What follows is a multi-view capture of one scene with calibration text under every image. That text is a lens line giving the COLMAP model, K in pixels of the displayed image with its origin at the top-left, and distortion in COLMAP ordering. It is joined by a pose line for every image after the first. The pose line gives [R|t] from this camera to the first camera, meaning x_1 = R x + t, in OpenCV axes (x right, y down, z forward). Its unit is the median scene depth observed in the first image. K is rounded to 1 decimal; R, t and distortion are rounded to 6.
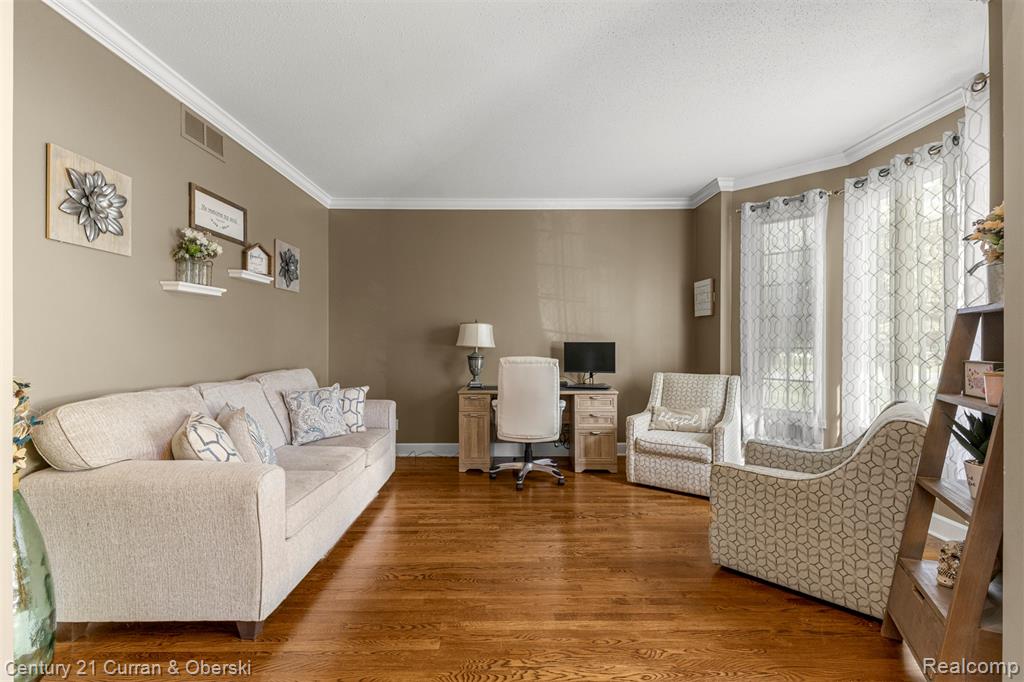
lens RADIAL K [[441.7, 0, 510.5], [0, 441.7, 339.3], [0, 0, 1]] dist [0.006445, -0.001054]
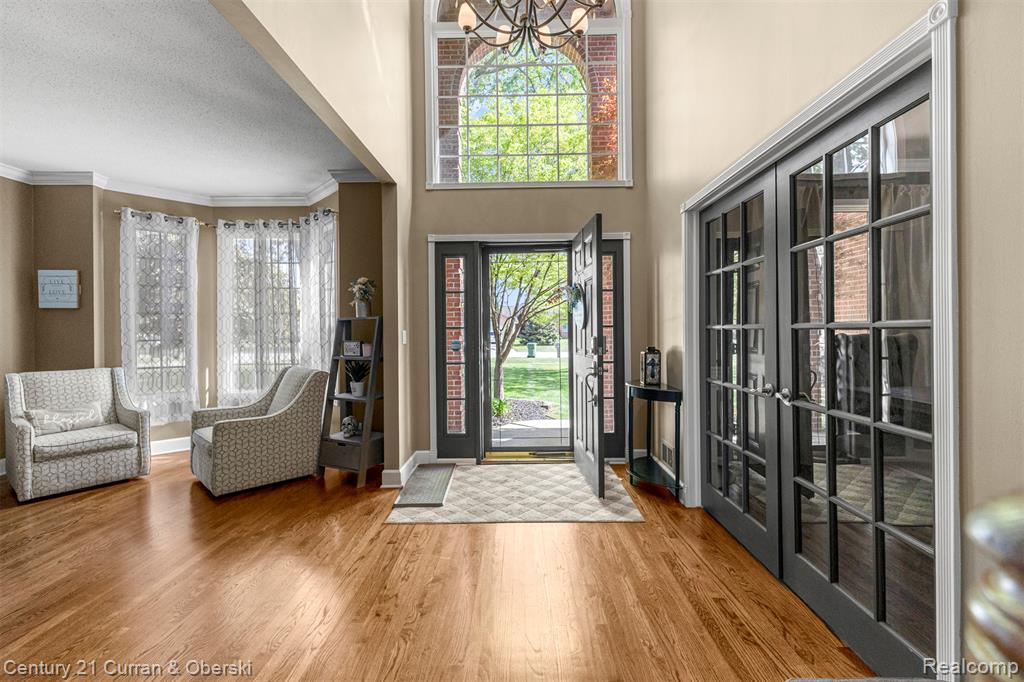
lens RADIAL K [[441.7, 0, 512.4], [0, 441.7, 333.9], [0, 0, 1]] dist [0.006445, -0.001054]
pose [[0.015816, -0.003274, 0.999870, -0.573943], [0.008212, 0.999961, 0.003144, 0.006442], [-0.999841, 0.008161, 0.015842, 0.043519]]
